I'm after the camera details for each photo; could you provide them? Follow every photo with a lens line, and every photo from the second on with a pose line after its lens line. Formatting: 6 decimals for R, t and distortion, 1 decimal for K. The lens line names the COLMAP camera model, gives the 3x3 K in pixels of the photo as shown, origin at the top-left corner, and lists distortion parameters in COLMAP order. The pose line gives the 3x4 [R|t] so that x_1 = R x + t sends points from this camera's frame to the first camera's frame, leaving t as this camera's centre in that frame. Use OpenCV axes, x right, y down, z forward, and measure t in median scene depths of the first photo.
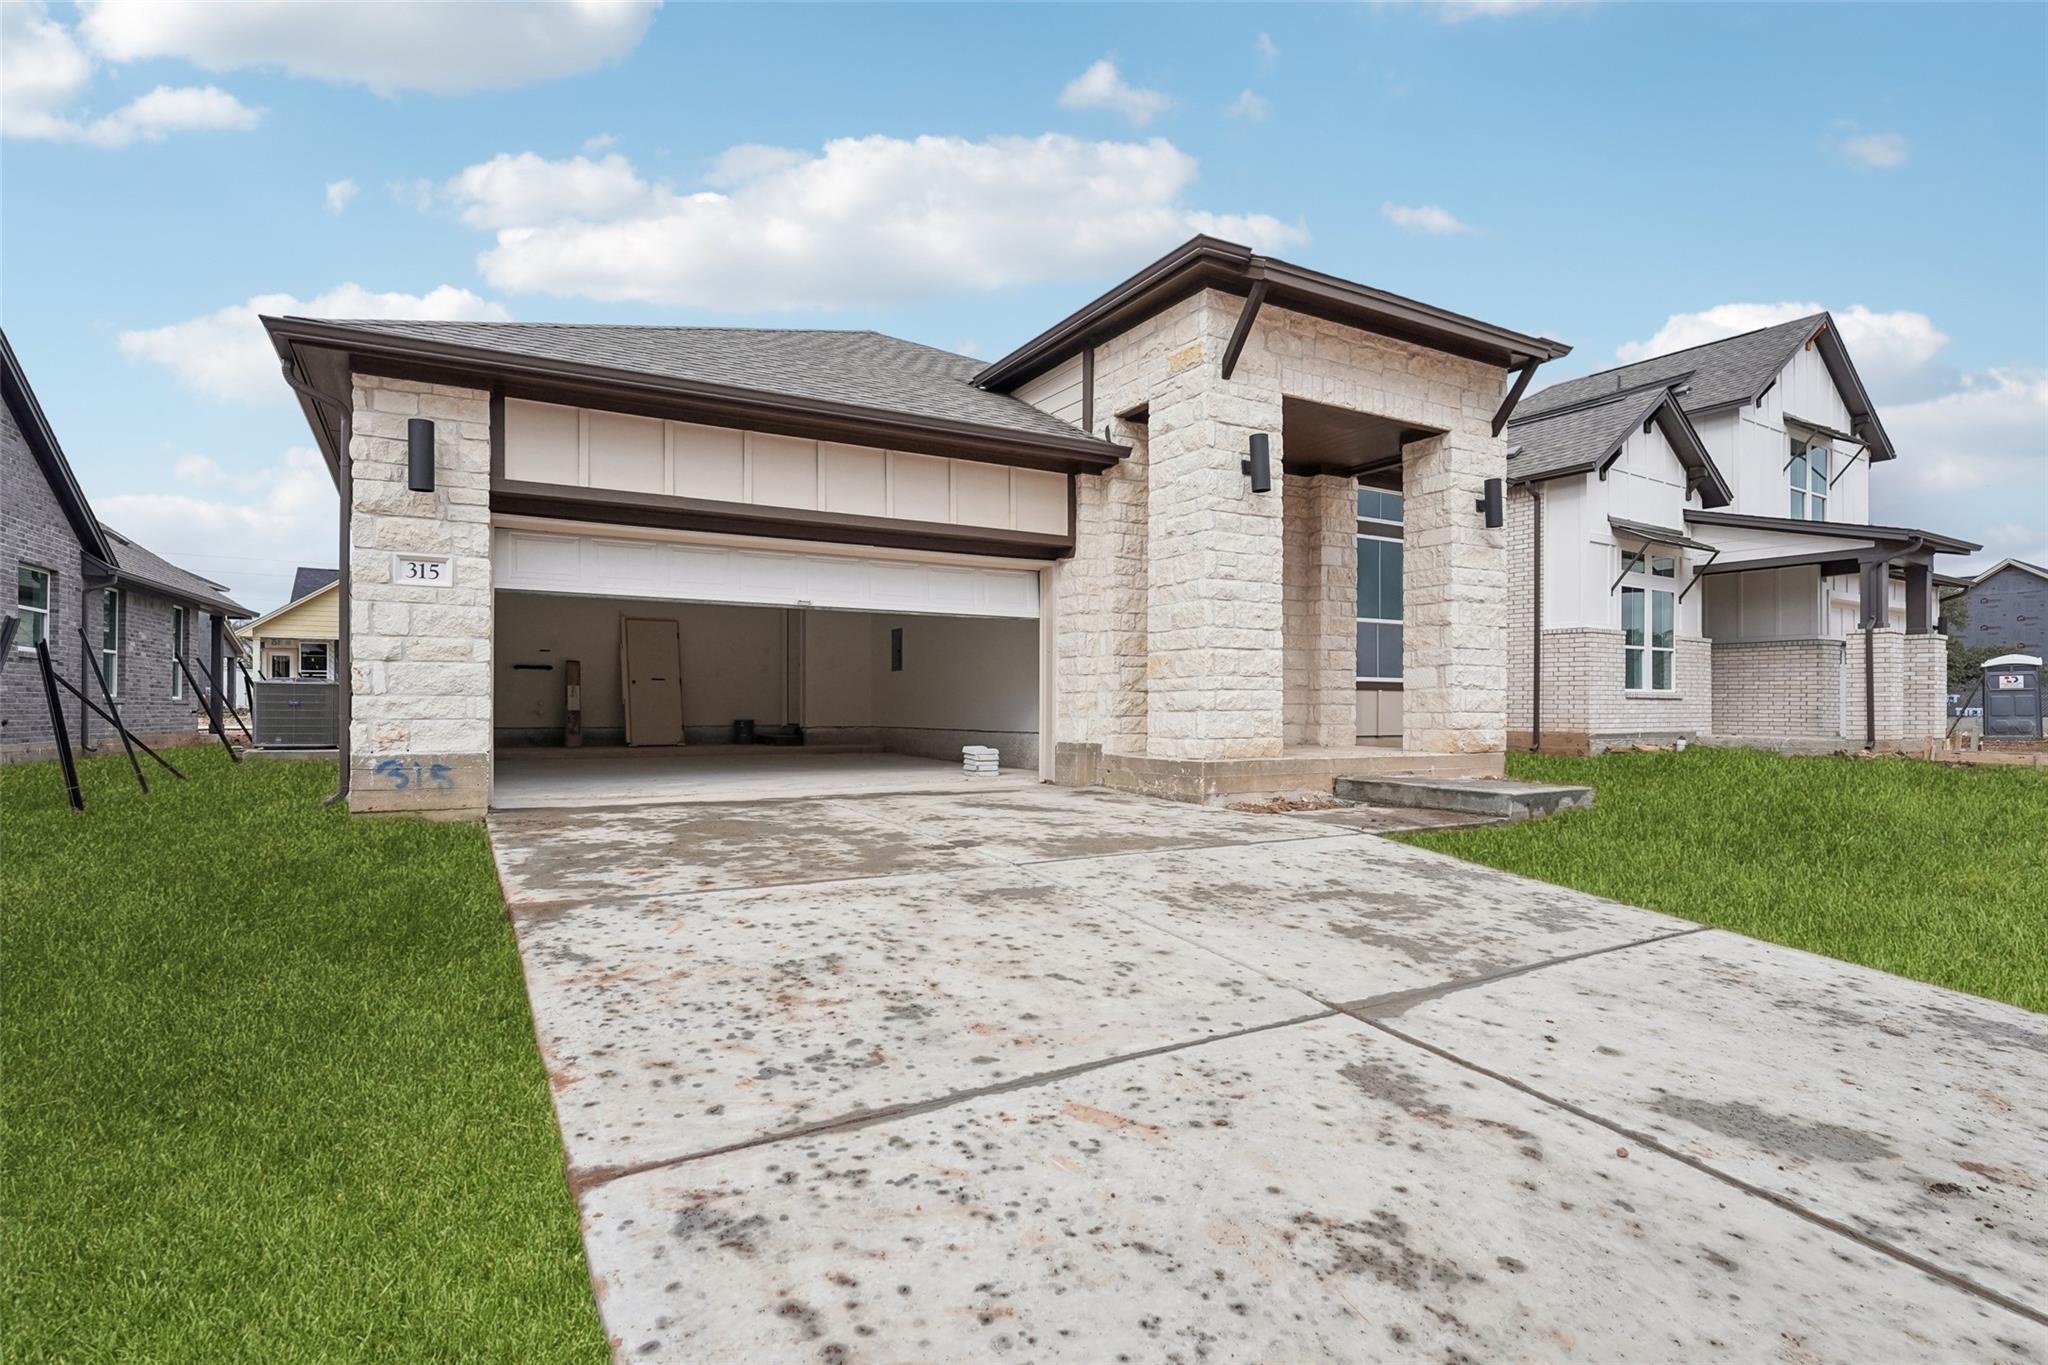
lens RADIAL K [[1010.7, 0, 1024.0], [0, 1010.7, 682.5], [0, 0, 1]] dist [-0.011260, 0.000465]
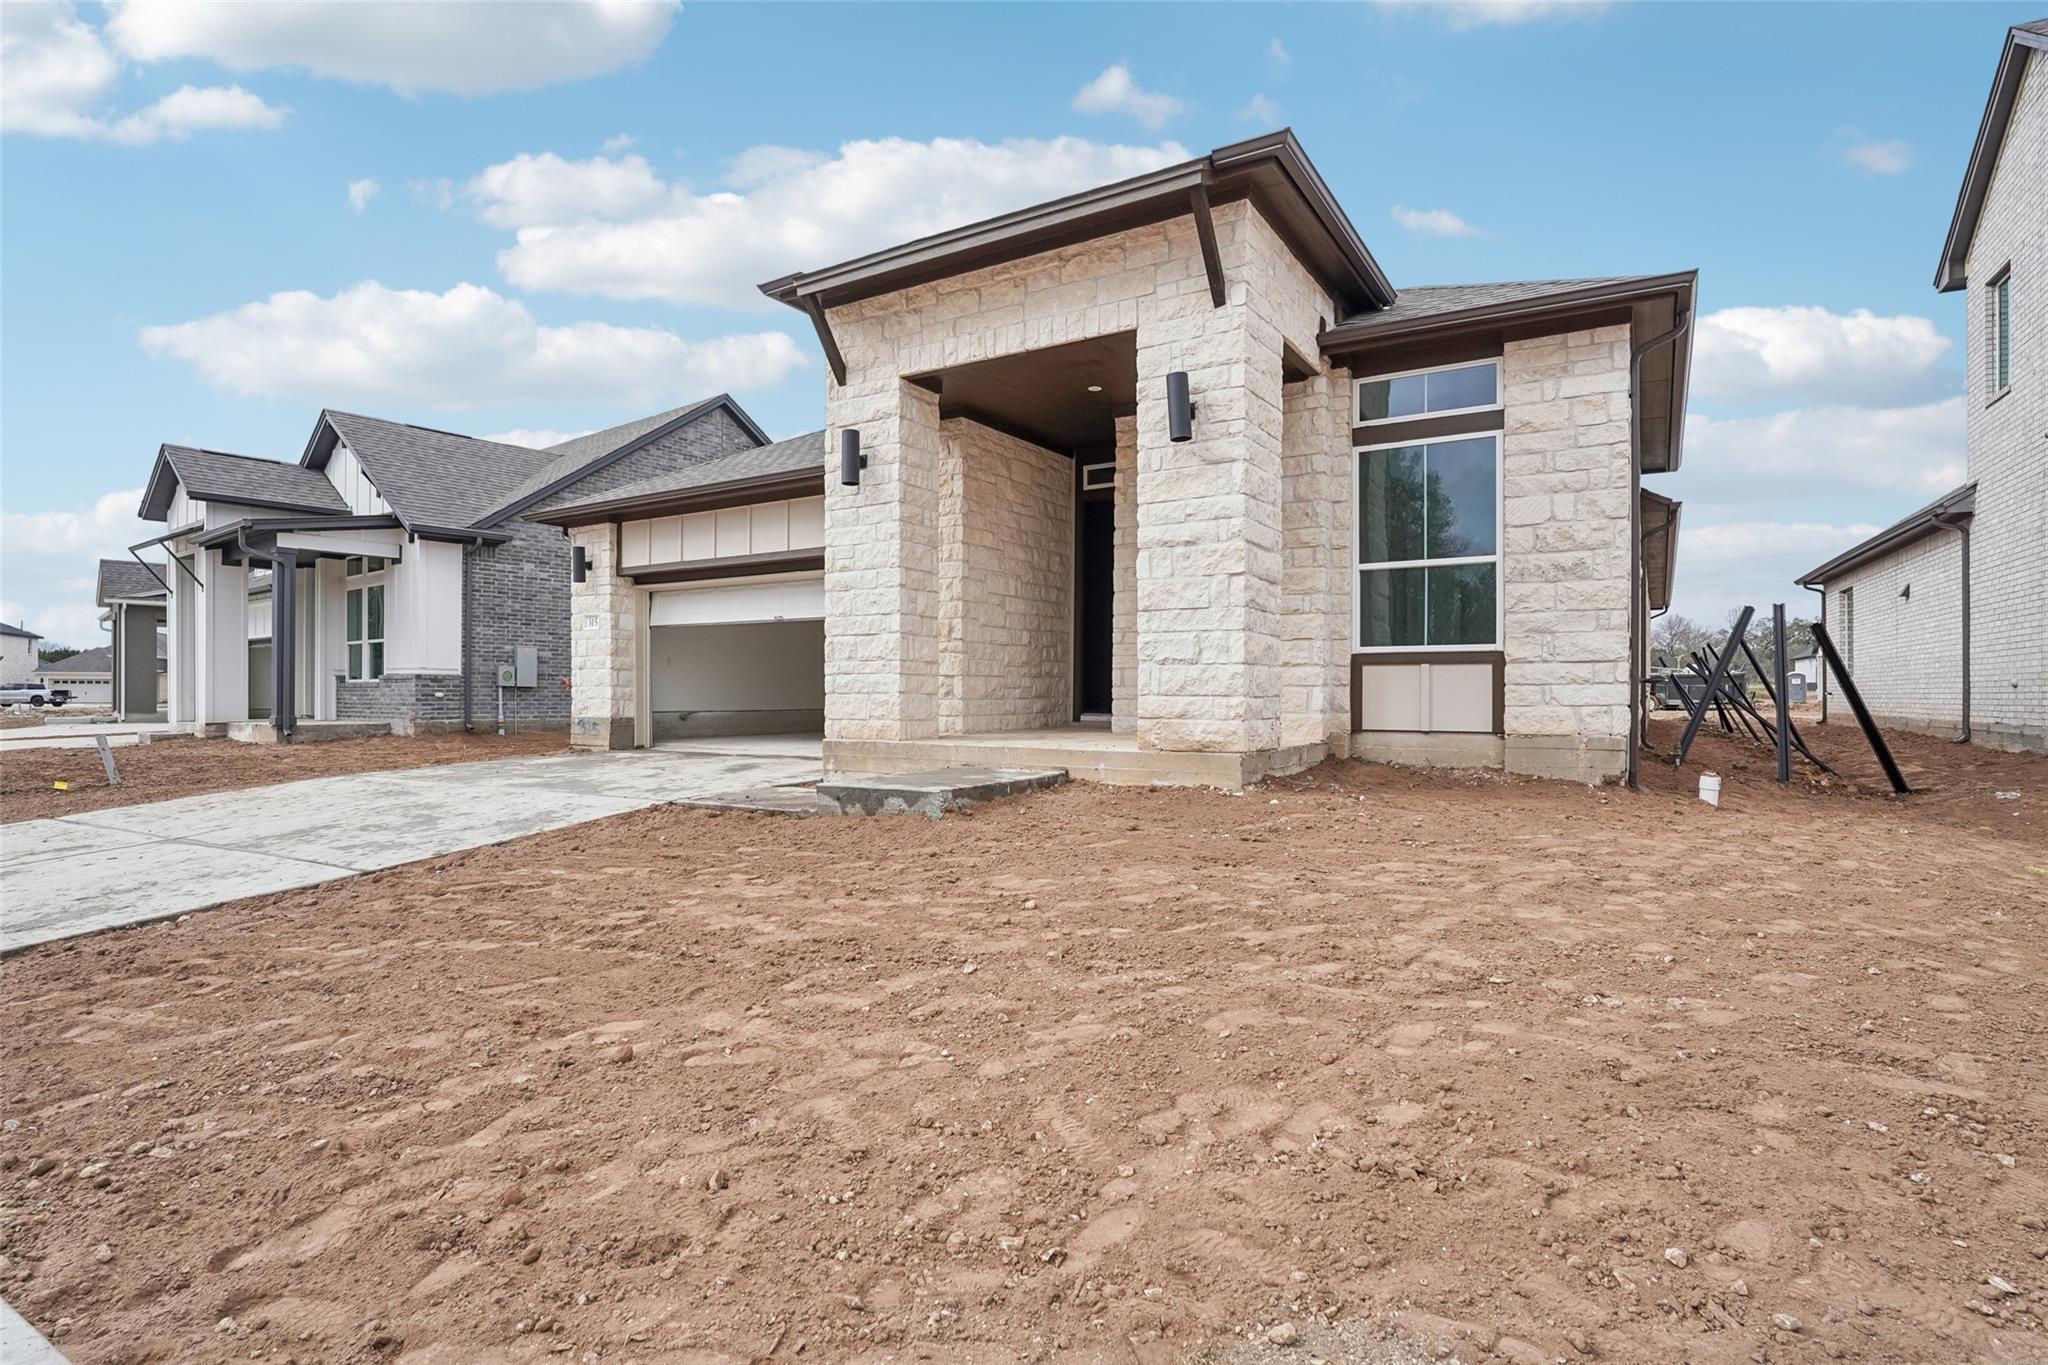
lens RADIAL K [[1027.2, 0, 1032.0], [0, 1027.2, 664.5], [0, 0, 1]] dist [-0.002474, -0.000516]
pose [[0.474755, -0.027179, -0.879698, 1.229919], [0.023312, 0.999561, -0.018302, 0.021029], [0.879809, -0.011818, 0.475180, 0.642520]]
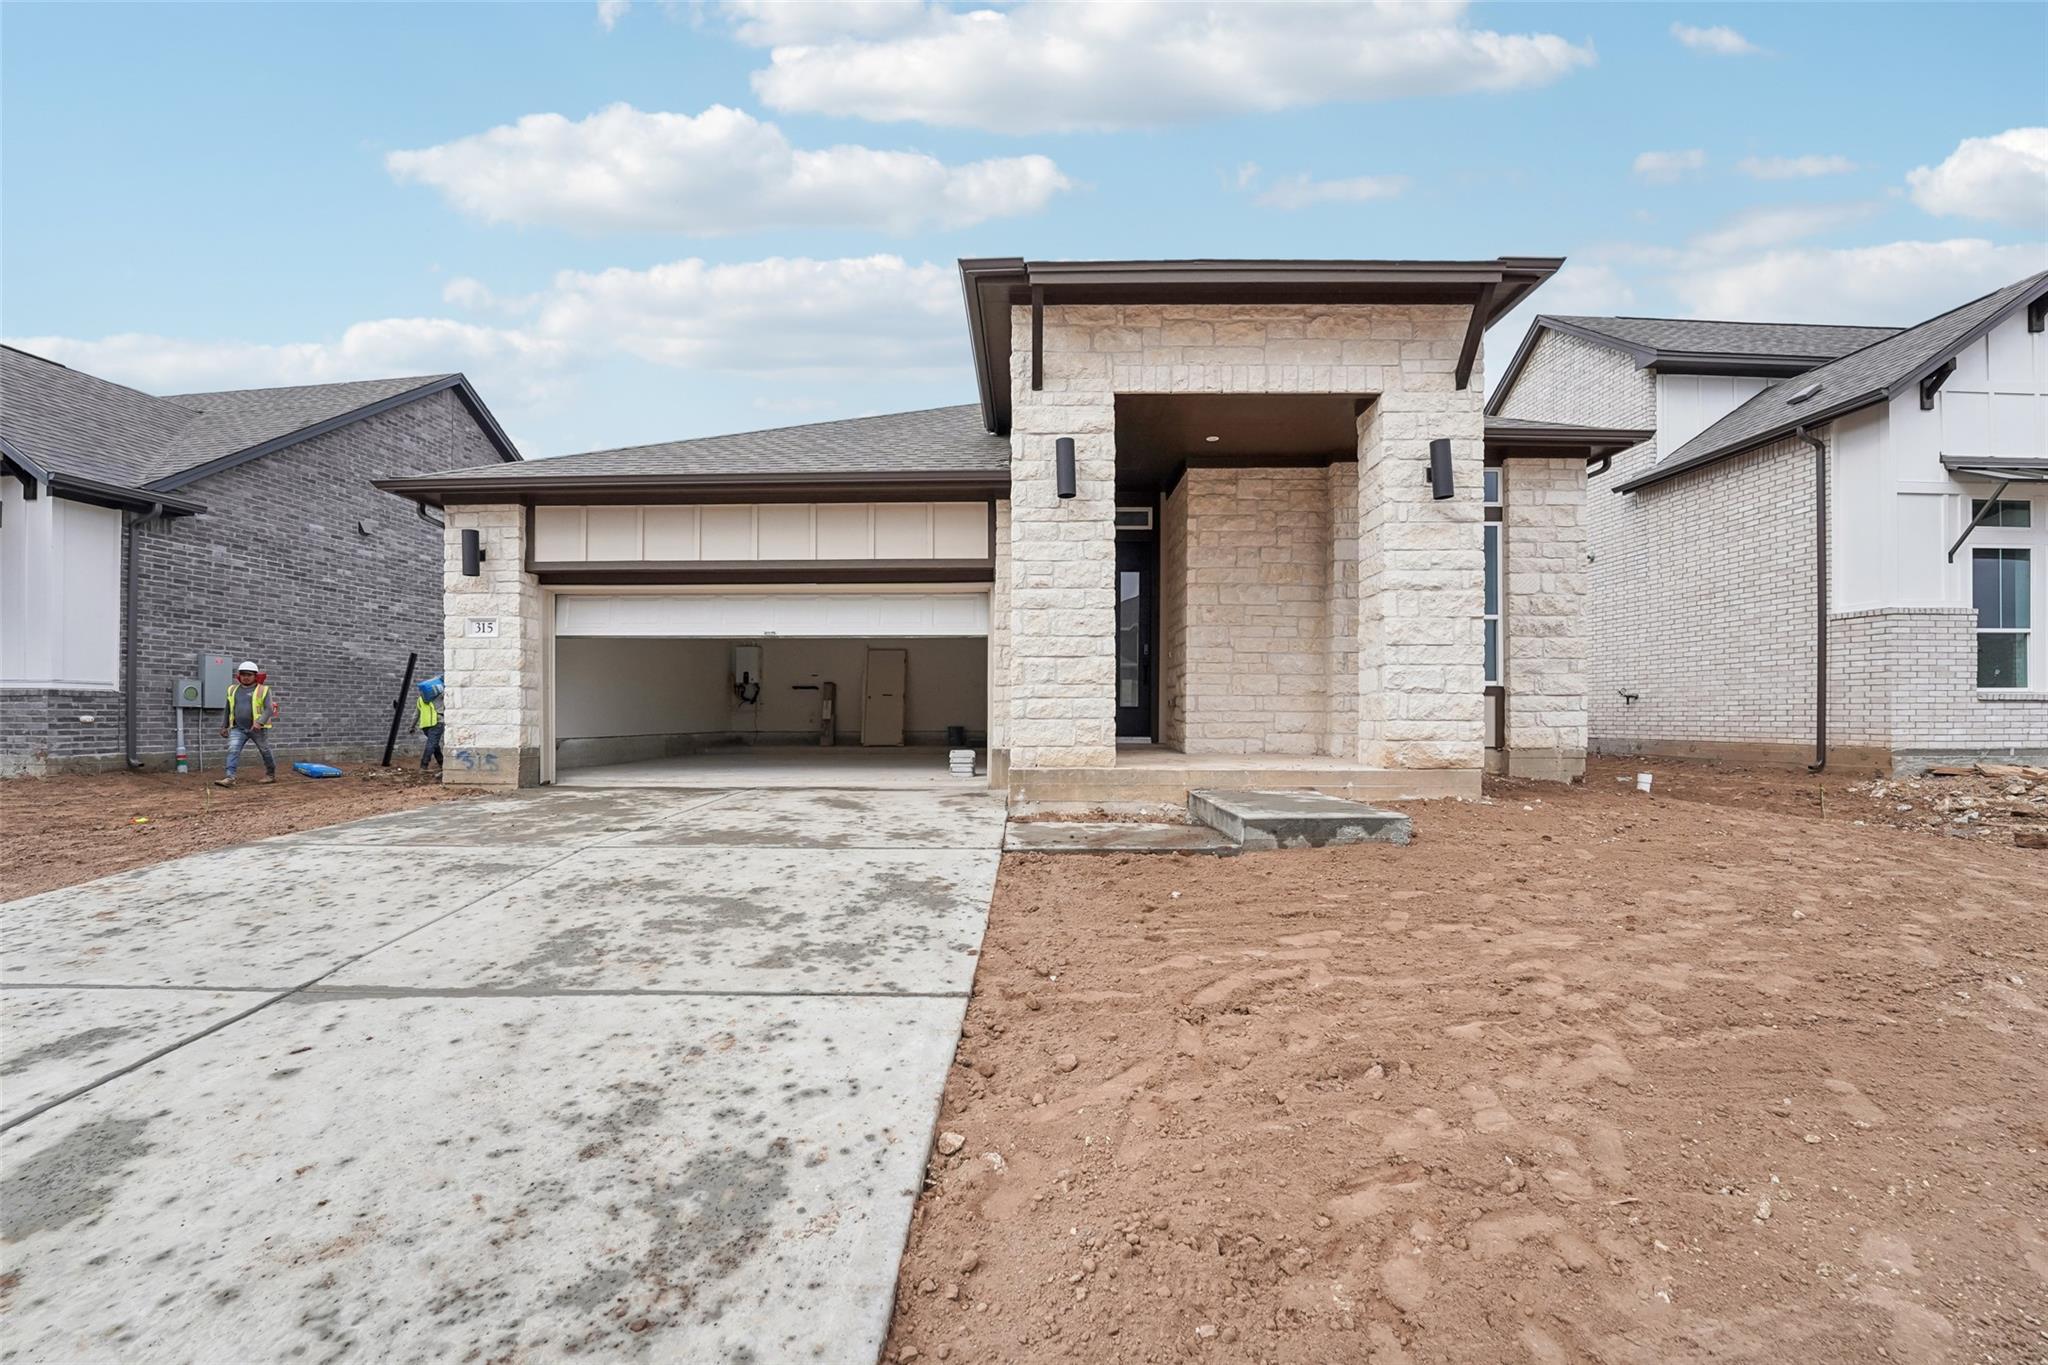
lens RADIAL K [[848.7, 0, 1026.4], [0, 848.7, 697.0], [0, 0, 1]] dist [-0.030775, 0.004682]
pose [[0.857742, -0.013597, -0.513900, 0.610185], [0.014731, 0.999890, -0.001868, 0.007305], [0.513869, -0.005967, 0.857848, 0.262835]]
